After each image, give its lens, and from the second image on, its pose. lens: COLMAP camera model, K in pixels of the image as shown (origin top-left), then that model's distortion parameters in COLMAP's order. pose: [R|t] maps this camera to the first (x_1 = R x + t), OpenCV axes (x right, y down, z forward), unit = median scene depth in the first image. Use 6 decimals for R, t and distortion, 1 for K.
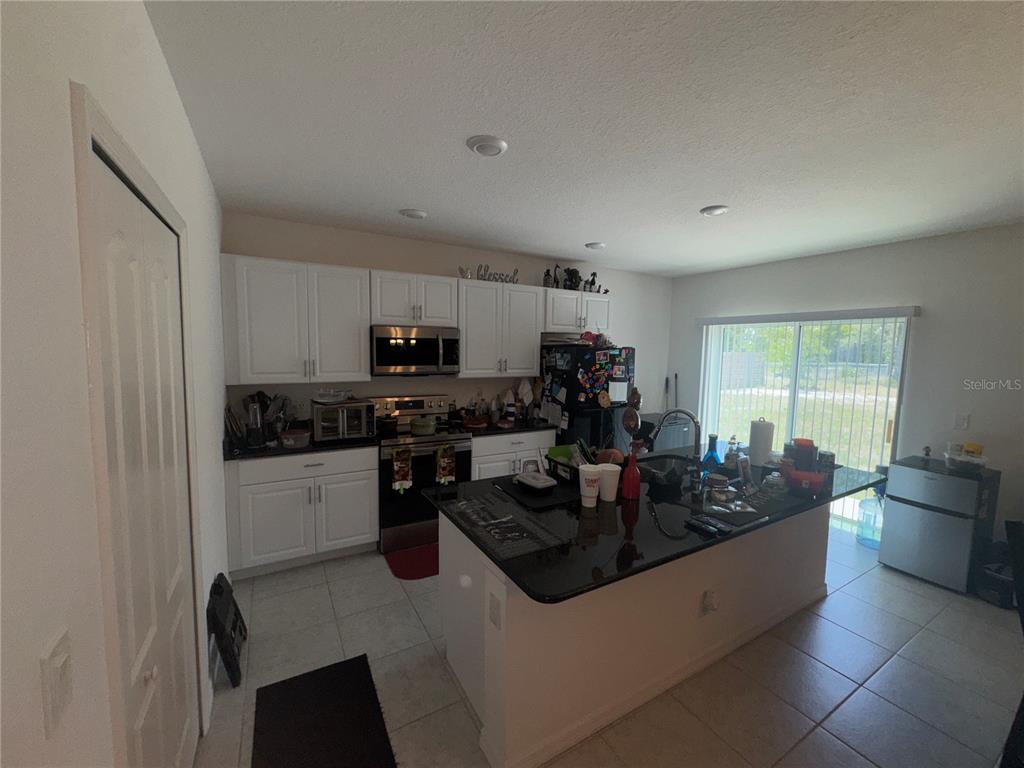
lens RADIAL K [[410.1, 0, 509.2], [0, 410.1, 383.8], [0, 0, 1]] dist [-0.001197, -0.000014]
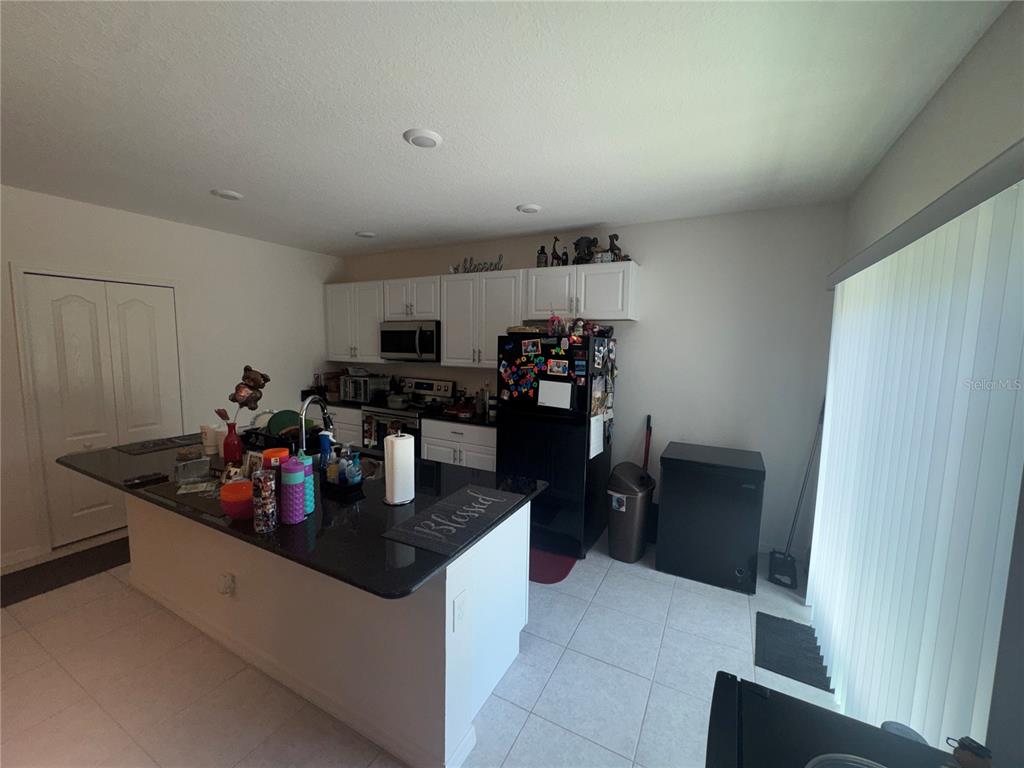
lens RADIAL K [[410.1, 0, 508.1], [0, 410.1, 382.7], [0, 0, 1]] dist [-0.001197, -0.000014]
pose [[0.524550, 0.074452, -0.848118, 0.878609], [-0.083947, 0.995838, 0.035500, -0.022136], [0.847231, 0.052575, 0.528617, 0.550504]]
